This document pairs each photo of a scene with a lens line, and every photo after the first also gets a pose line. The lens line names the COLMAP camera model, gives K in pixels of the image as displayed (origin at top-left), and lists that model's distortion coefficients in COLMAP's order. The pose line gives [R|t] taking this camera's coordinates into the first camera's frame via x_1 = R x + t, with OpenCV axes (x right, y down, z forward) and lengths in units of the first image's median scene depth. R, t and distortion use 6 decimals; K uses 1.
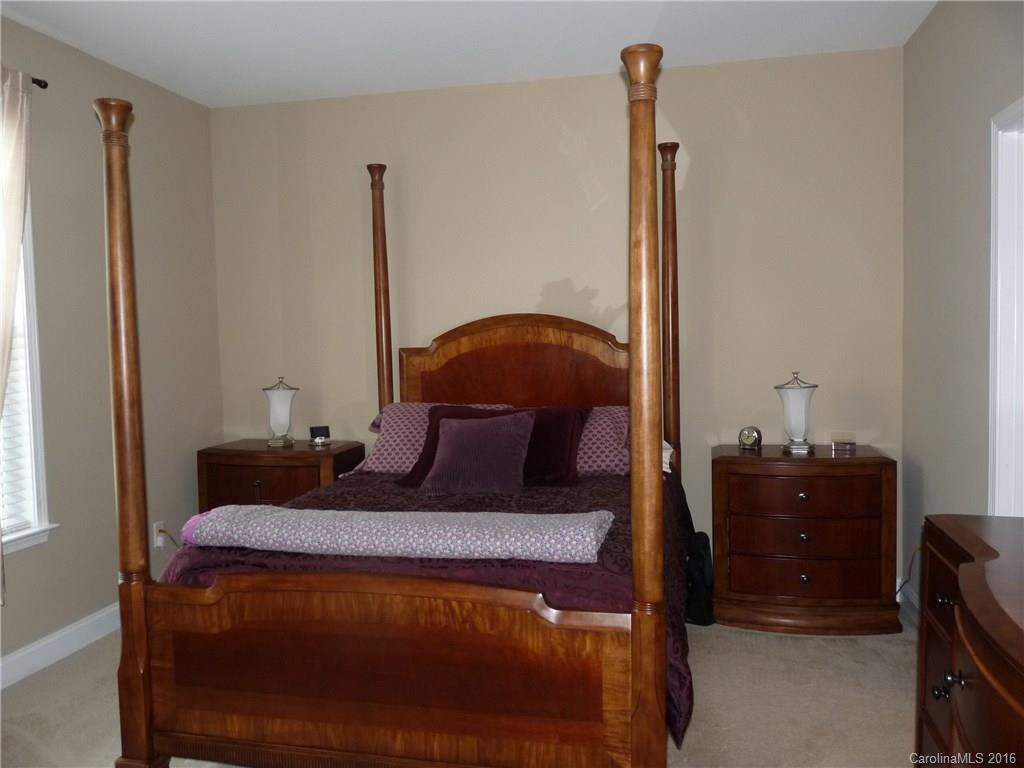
lens RADIAL K [[818.4, 0, 510.2], [0, 818.4, 378.1], [0, 0, 1]] dist [-0.033529, -0.007757]
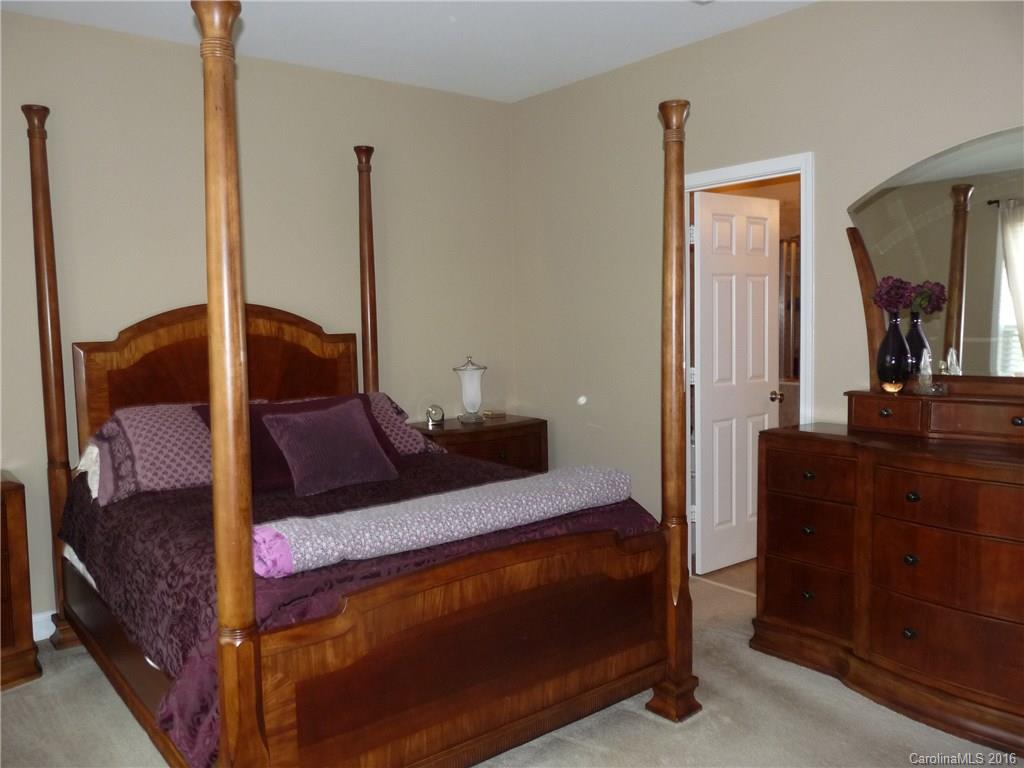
lens RADIAL K [[818.4, 0, 510.2], [0, 818.4, 378.1], [0, 0, 1]] dist [-0.033529, -0.007757]
pose [[0.615667, -0.045909, 0.786668, -0.539736], [0.049529, 0.998582, 0.019513, 0.004004], [-0.786448, 0.026950, 0.617068, 0.198574]]
